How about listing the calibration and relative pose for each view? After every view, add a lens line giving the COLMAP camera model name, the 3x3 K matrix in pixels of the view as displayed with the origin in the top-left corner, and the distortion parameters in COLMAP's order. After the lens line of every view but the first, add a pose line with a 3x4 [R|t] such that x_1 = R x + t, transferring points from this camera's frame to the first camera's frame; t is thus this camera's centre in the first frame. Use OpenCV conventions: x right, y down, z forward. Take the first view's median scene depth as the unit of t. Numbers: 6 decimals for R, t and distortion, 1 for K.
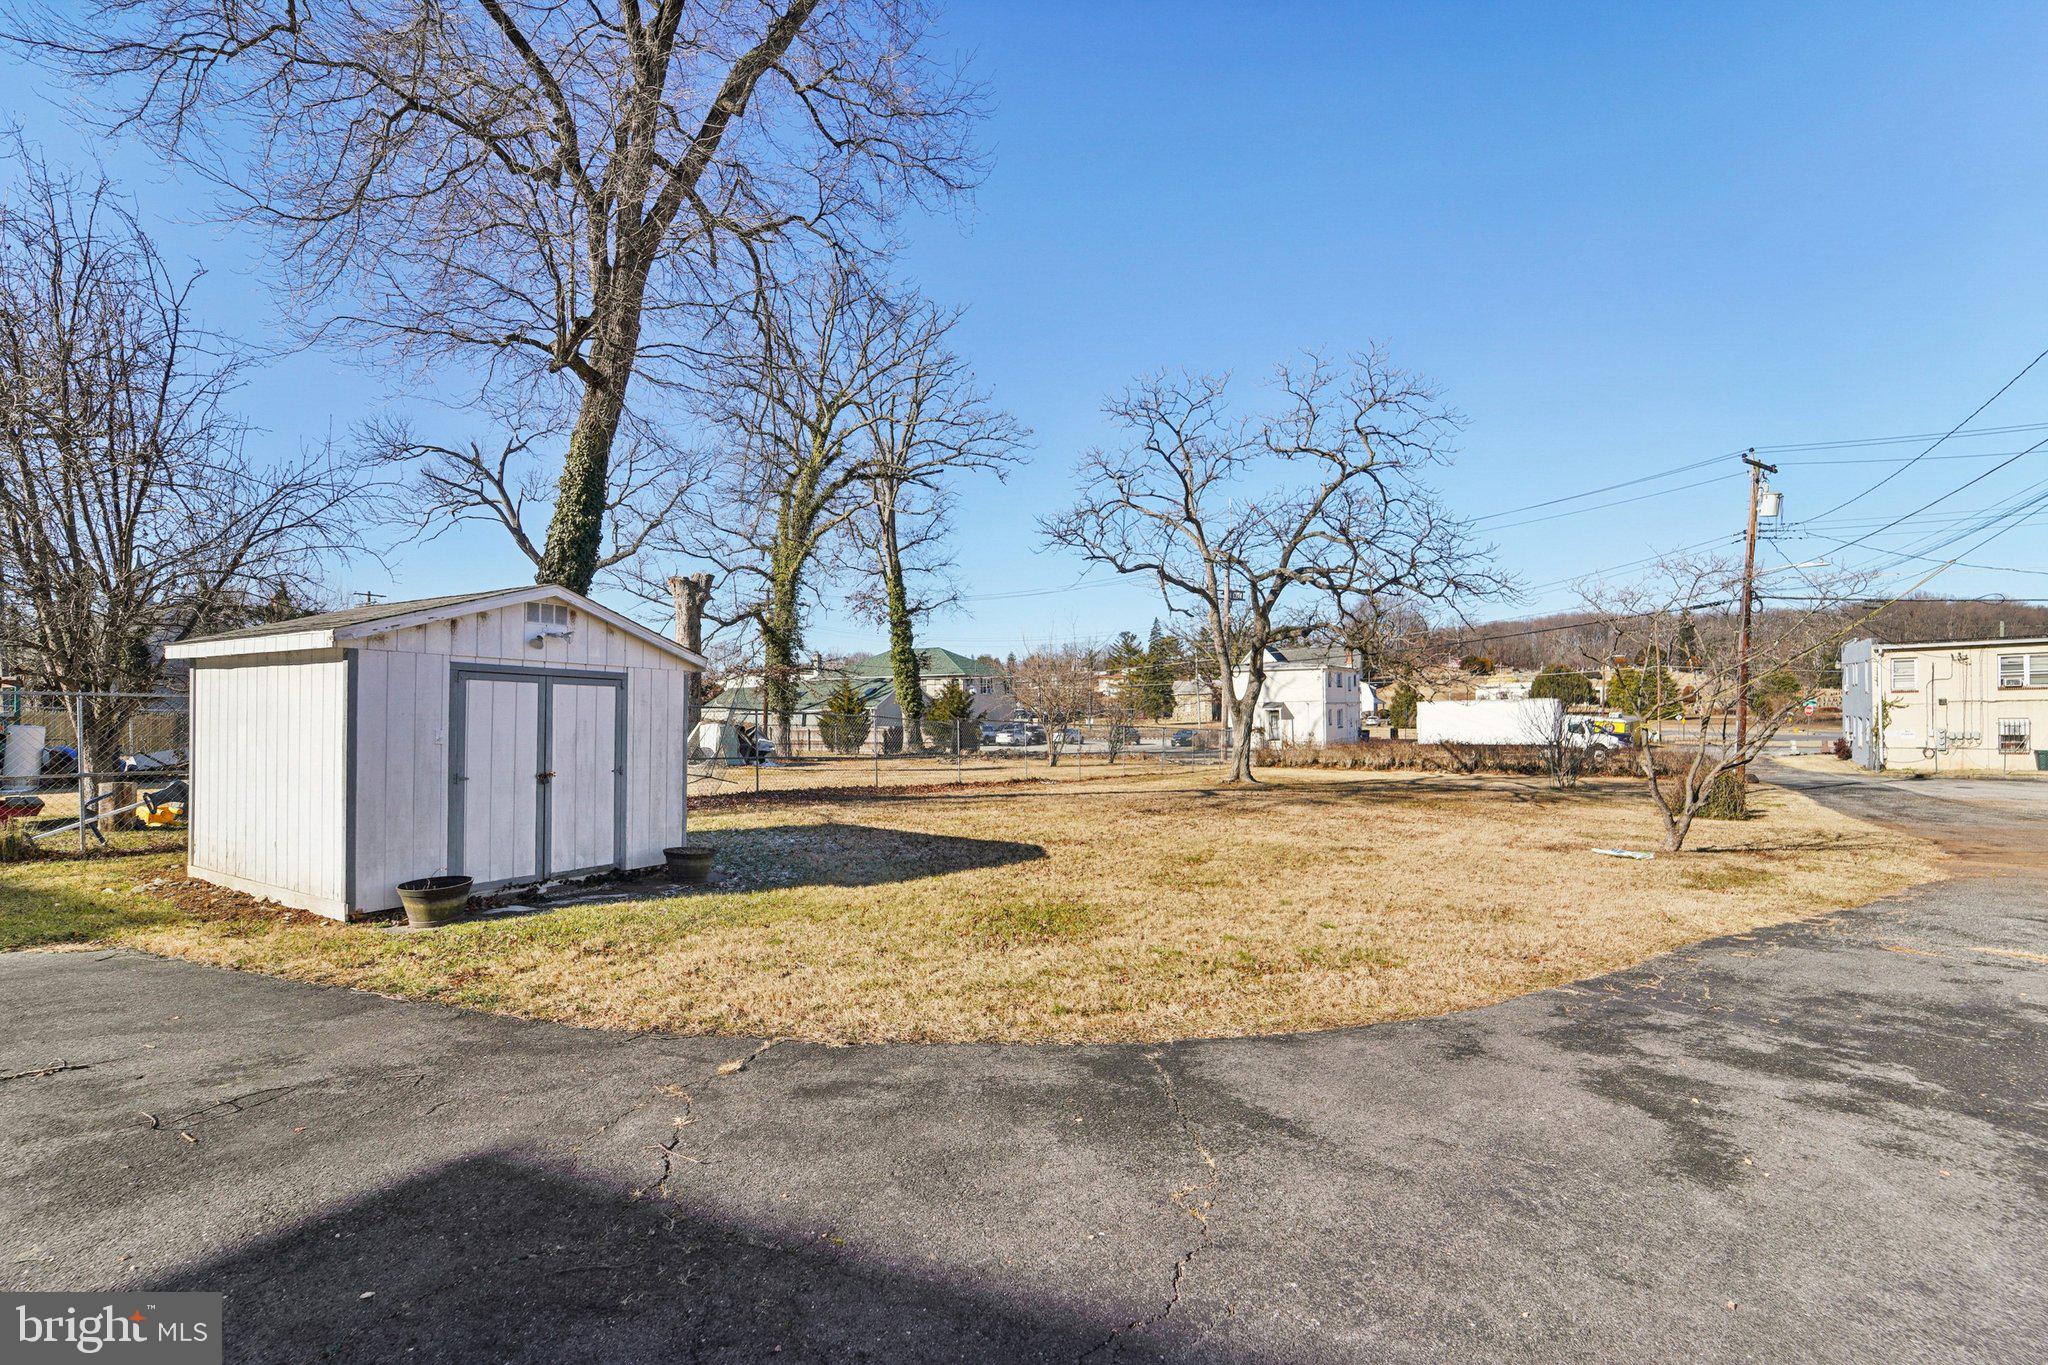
lens RADIAL K [[855.5, 0, 1022.3], [0, 855.5, 698.8], [0, 0, 1]] dist [-0.000451, -0.000015]
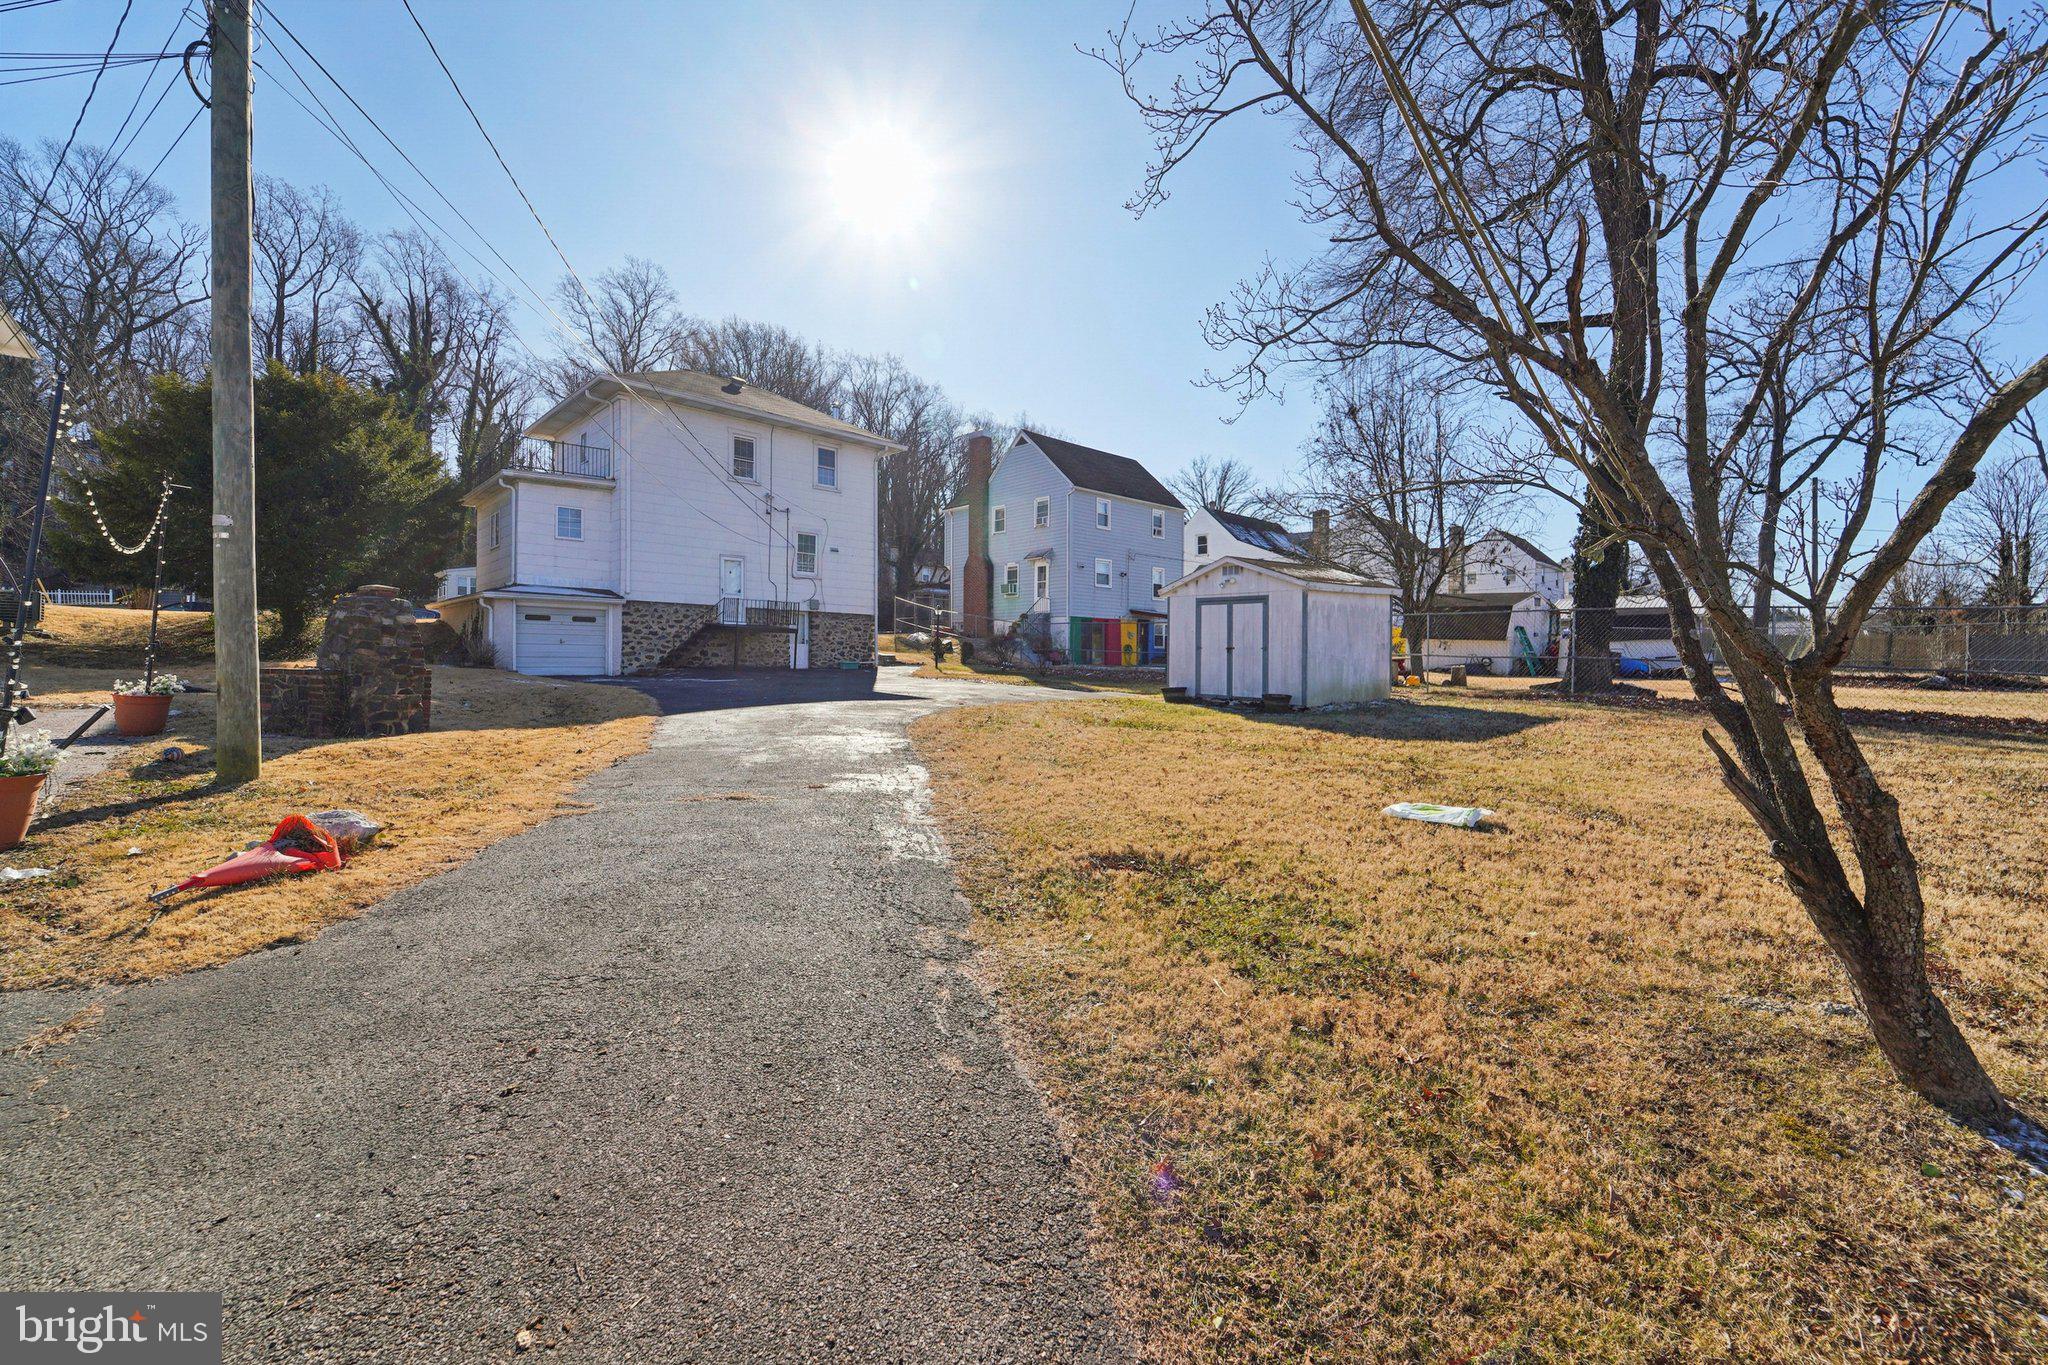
lens RADIAL K [[821.6, 0, 1021.4], [0, 821.6, 671.4], [0, 0, 1]] dist [-0.001286, -0.000210]
pose [[-0.370579, 0.016149, -0.928661, 1.421590], [0.013063, 0.999841, 0.012174, 0.109537], [0.928709, -0.007620, -0.370731, 1.218995]]
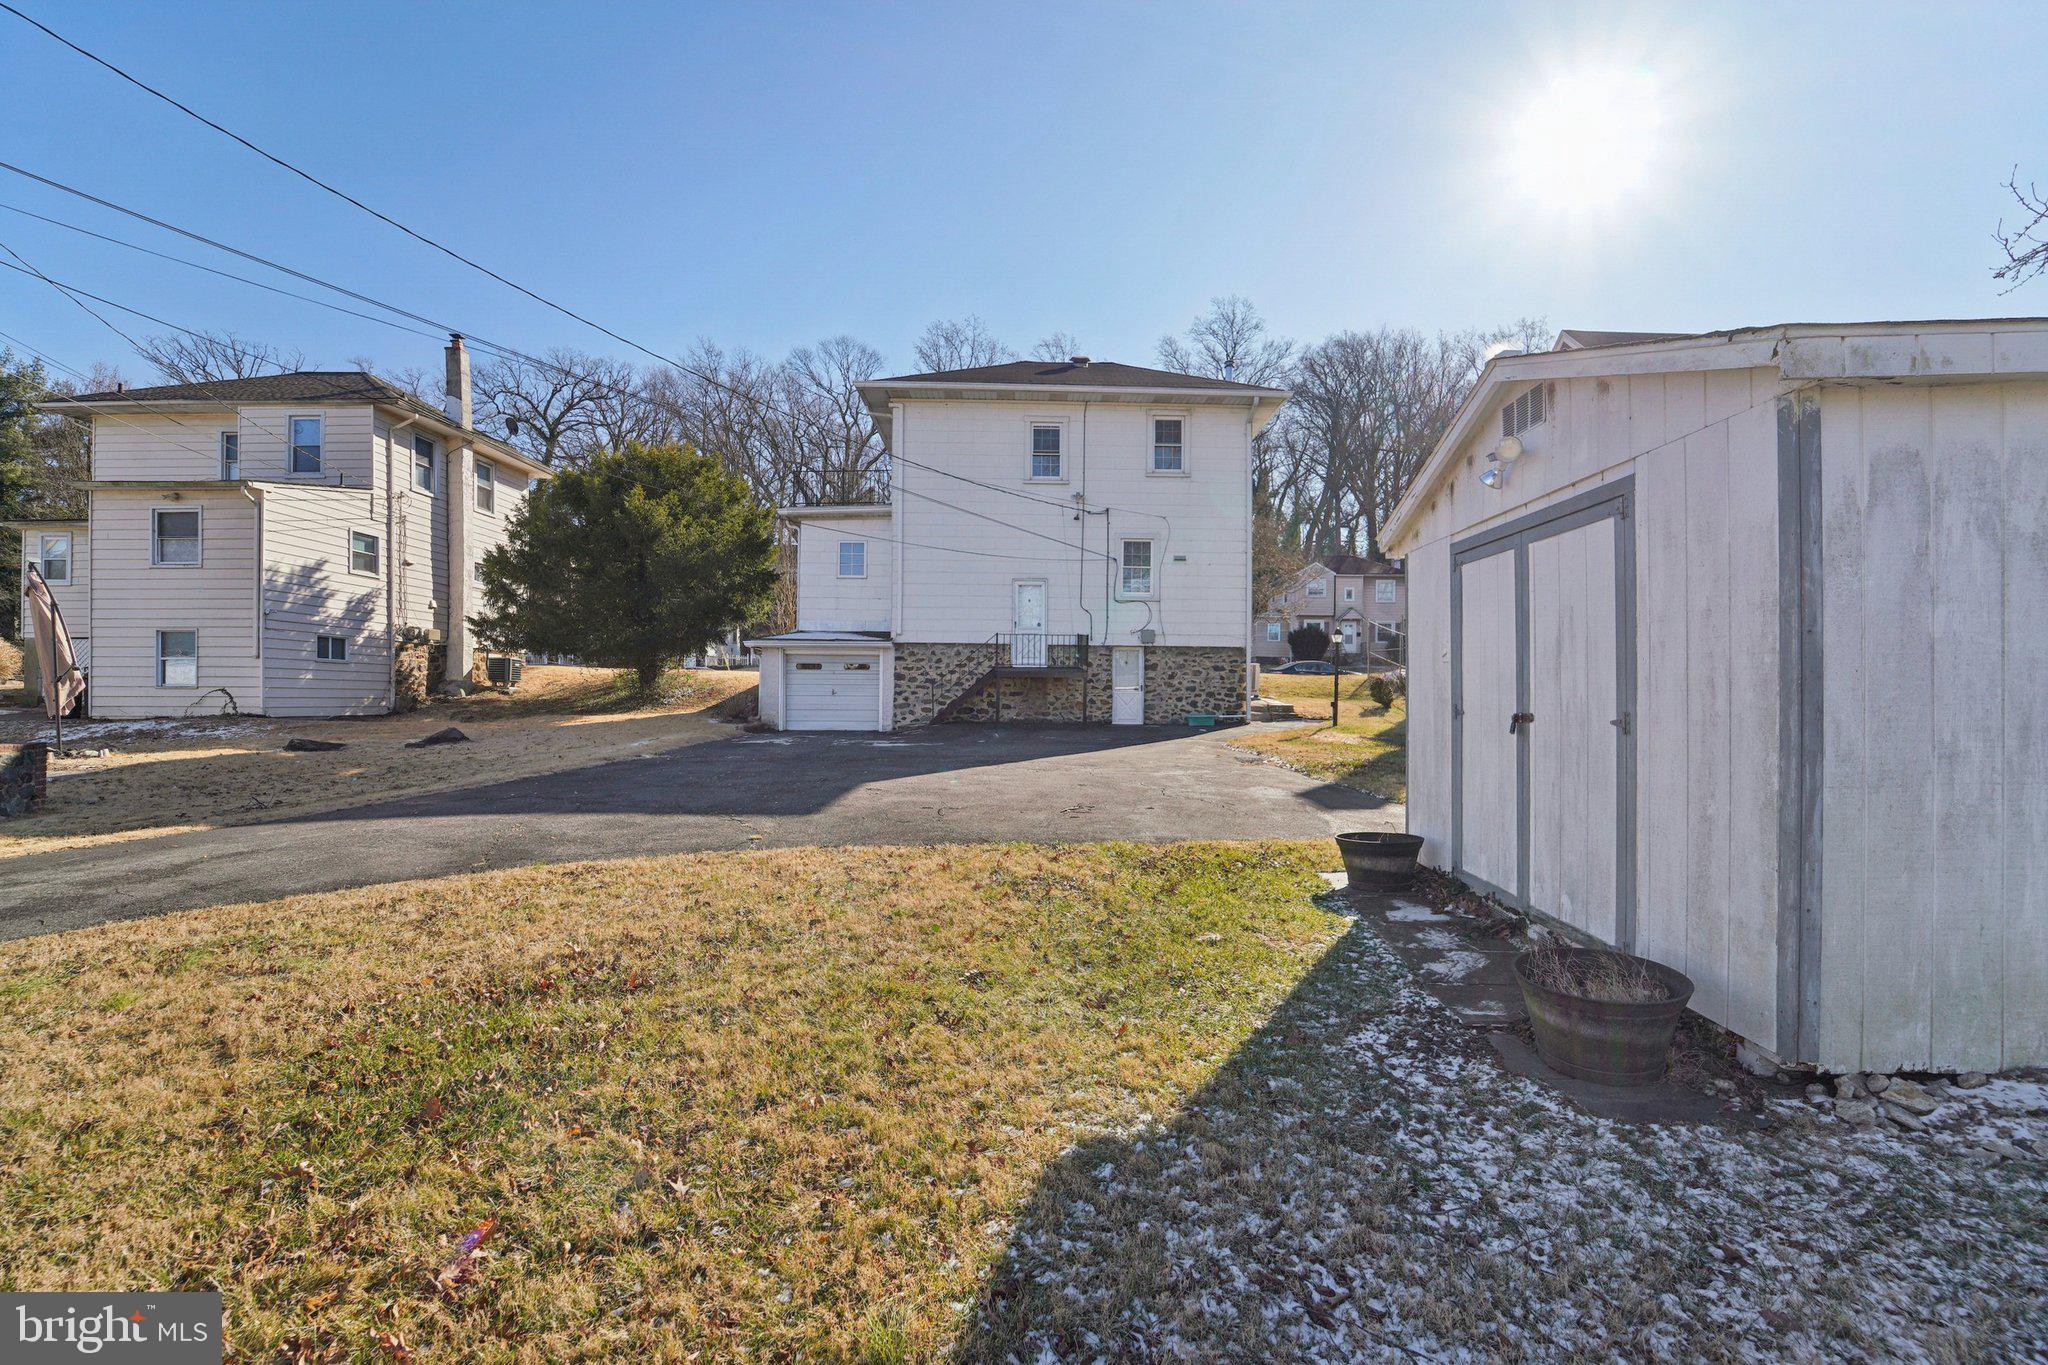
lens RADIAL K [[855.5, 0, 1022.3], [0, 855.5, 698.8], [0, 0, 1]] dist [-0.000451, -0.000015]
pose [[-0.893223, 0.003252, -0.449601, -0.039635], [0.010357, 0.999857, -0.013343, 0.078392], [0.449494, -0.016575, -0.893130, 1.285429]]
